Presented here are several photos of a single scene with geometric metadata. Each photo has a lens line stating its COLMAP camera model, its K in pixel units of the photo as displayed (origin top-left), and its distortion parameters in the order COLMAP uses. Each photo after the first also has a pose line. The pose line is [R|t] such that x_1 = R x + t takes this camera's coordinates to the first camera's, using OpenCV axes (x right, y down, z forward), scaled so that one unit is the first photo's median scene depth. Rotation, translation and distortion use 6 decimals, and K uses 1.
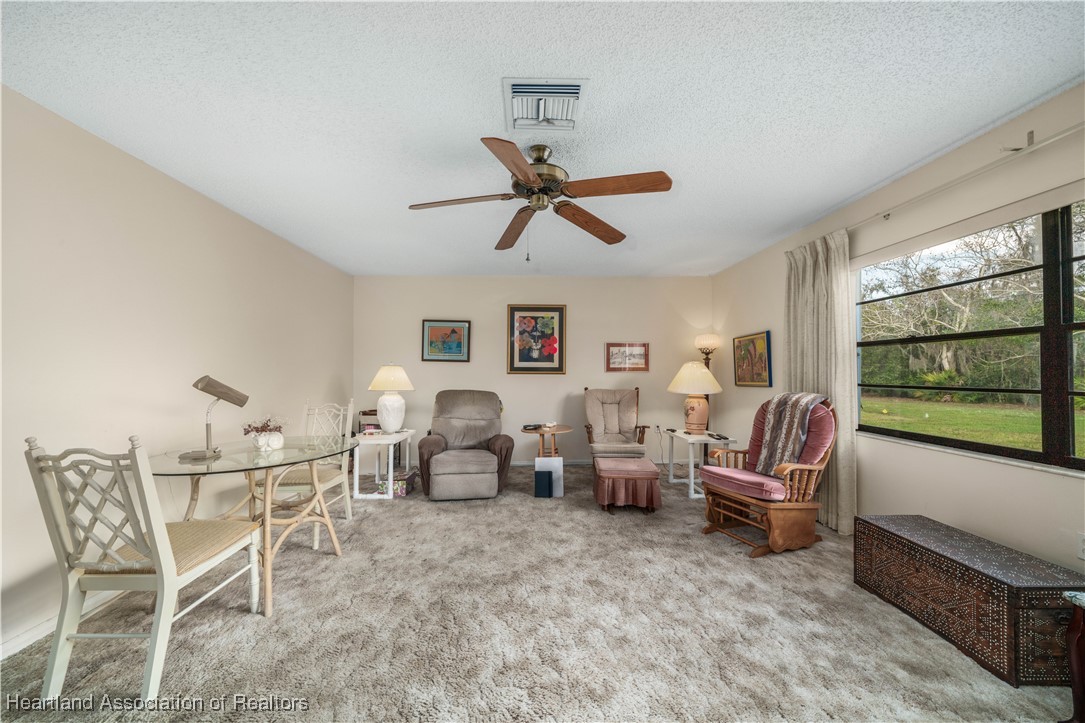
lens RADIAL K [[389.5, 0, 533.3], [0, 389.5, 367.4], [0, 0, 1]] dist [-0.007913, 0.000100]
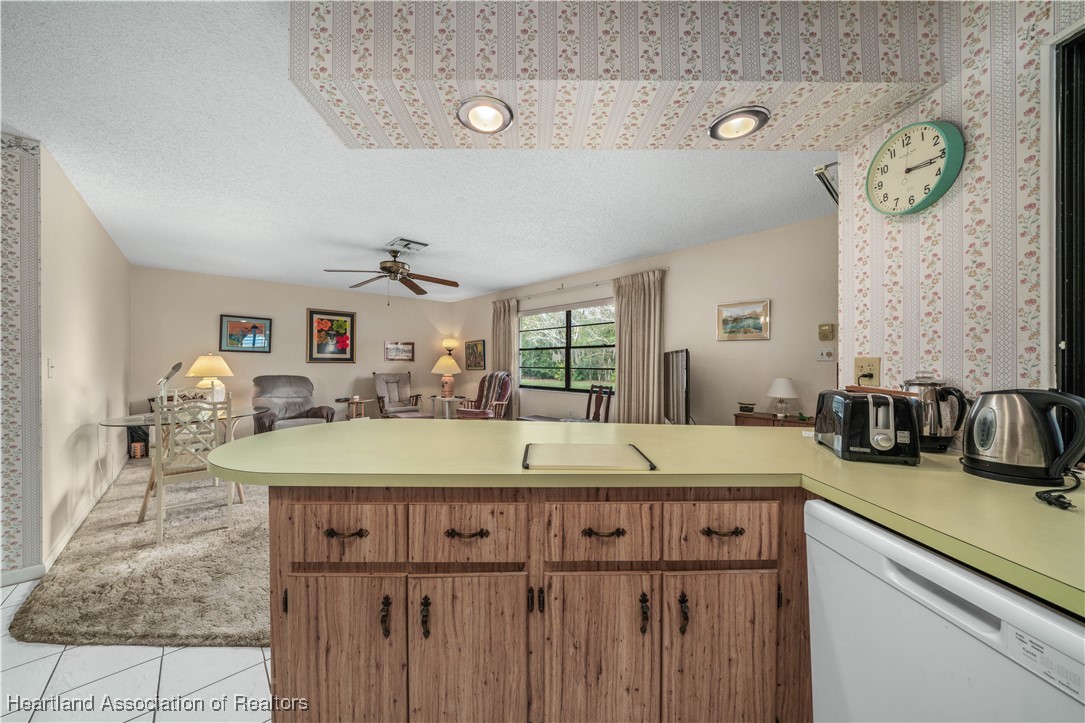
lens RADIAL K [[372.8, 0, 538.7], [0, 372.8, 362.3], [0, 0, 1]] dist [-0.006015, -0.000031]
pose [[0.747454, 0.002125, 0.664310, -0.420821], [-0.008970, 0.999936, 0.006895, -0.000448], [-0.664253, -0.011113, 0.747426, -0.562863]]
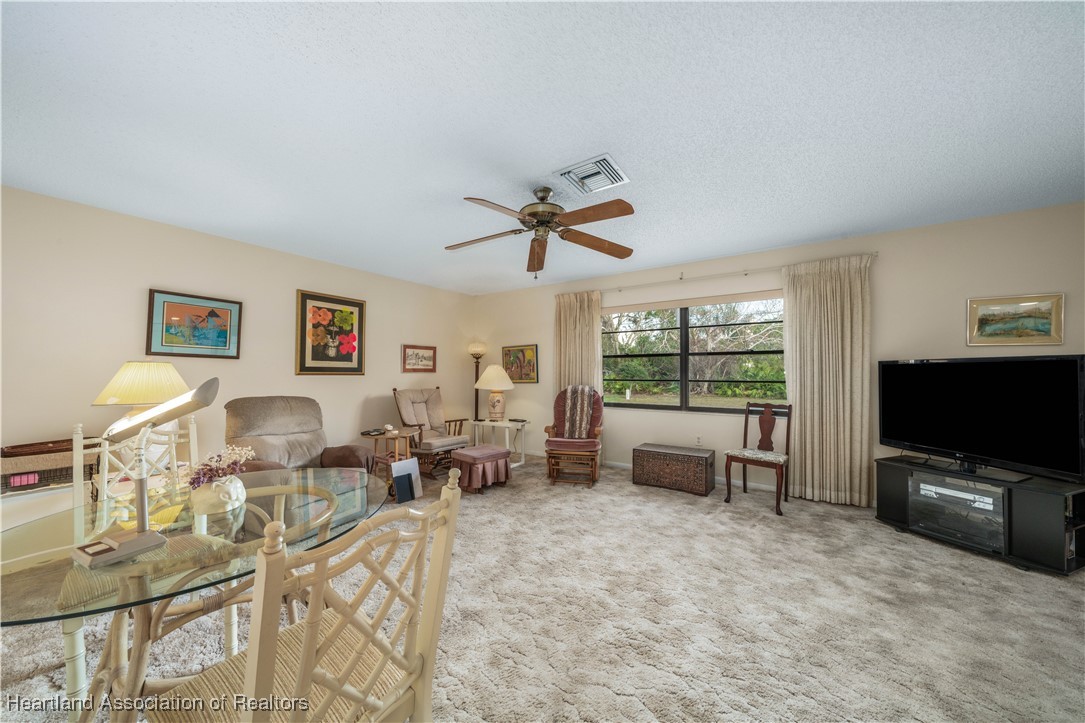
lens RADIAL K [[372.8, 0, 537.2], [0, 372.8, 366.9], [0, 0, 1]] dist [-0.006015, -0.000031]
pose [[0.575515, 0.013330, 0.817683, -0.561007], [-0.008642, 0.999910, -0.010218, 0.004631], [-0.817746, -0.001186, 0.575578, 0.201553]]
